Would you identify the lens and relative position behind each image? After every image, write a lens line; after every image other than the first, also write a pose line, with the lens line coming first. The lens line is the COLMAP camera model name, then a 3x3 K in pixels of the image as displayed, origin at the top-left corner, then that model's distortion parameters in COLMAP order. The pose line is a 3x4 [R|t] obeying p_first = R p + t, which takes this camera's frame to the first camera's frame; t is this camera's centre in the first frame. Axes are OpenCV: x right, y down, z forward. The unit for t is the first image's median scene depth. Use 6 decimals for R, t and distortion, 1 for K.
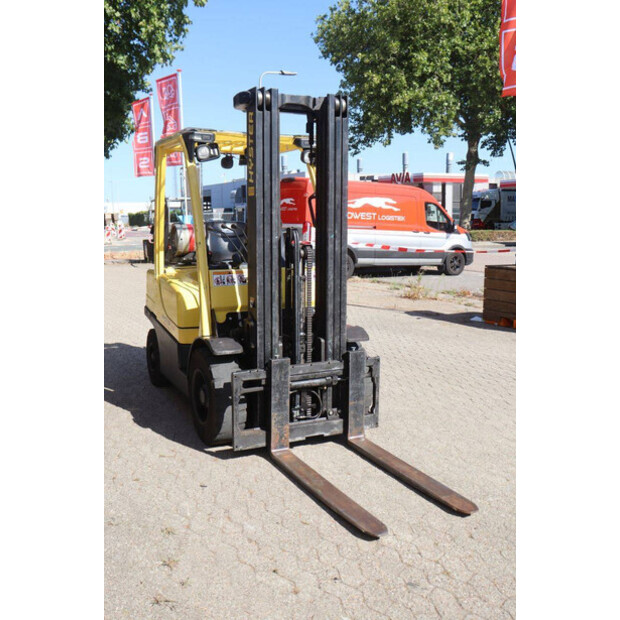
lens RADIAL K [[622.5, 0, 310.0], [0, 622.5, 310.0], [0, 0, 1]] dist [-0.111344, 0.205451]
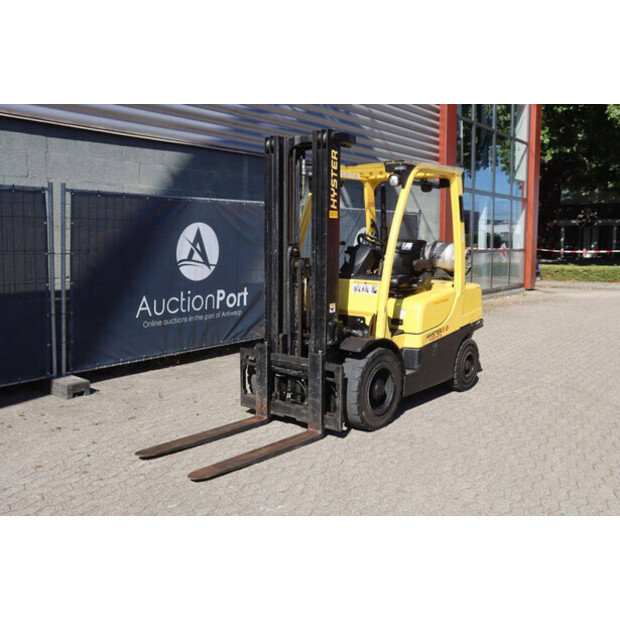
lens RADIAL K [[622.5, 0, 310.0], [0, 622.5, 310.0], [0, 0, 1]] dist [-0.111344, 0.205451]
pose [[0.406871, 0.111042, -0.906711, 1.070218], [-0.141736, 0.988237, 0.057425, -0.073986], [0.902423, 0.105149, 0.417824, 0.506238]]
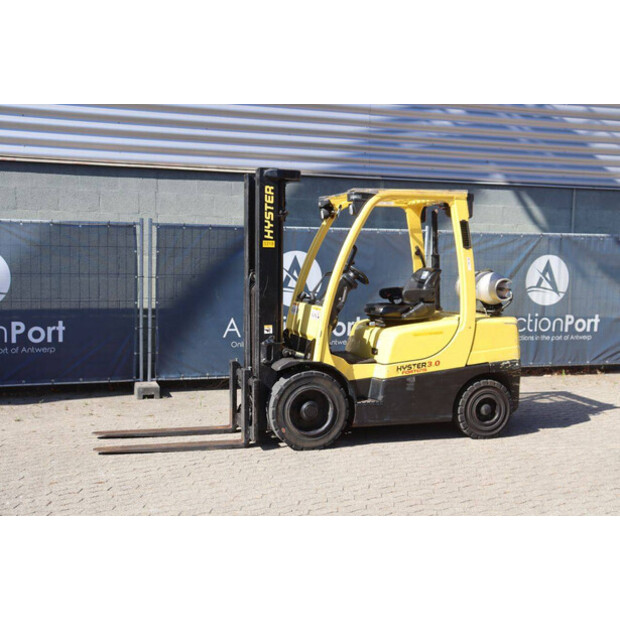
lens RADIAL K [[789.9, 0, 310.0], [0, 789.9, 310.0], [0, 0, 1]] dist [0.001832, 0.008735]
pose [[-0.175402, 0.058638, -0.982749, 1.570453], [-0.156068, 0.983946, 0.086565, -0.201633], [0.972048, 0.168559, -0.163434, 1.326291]]
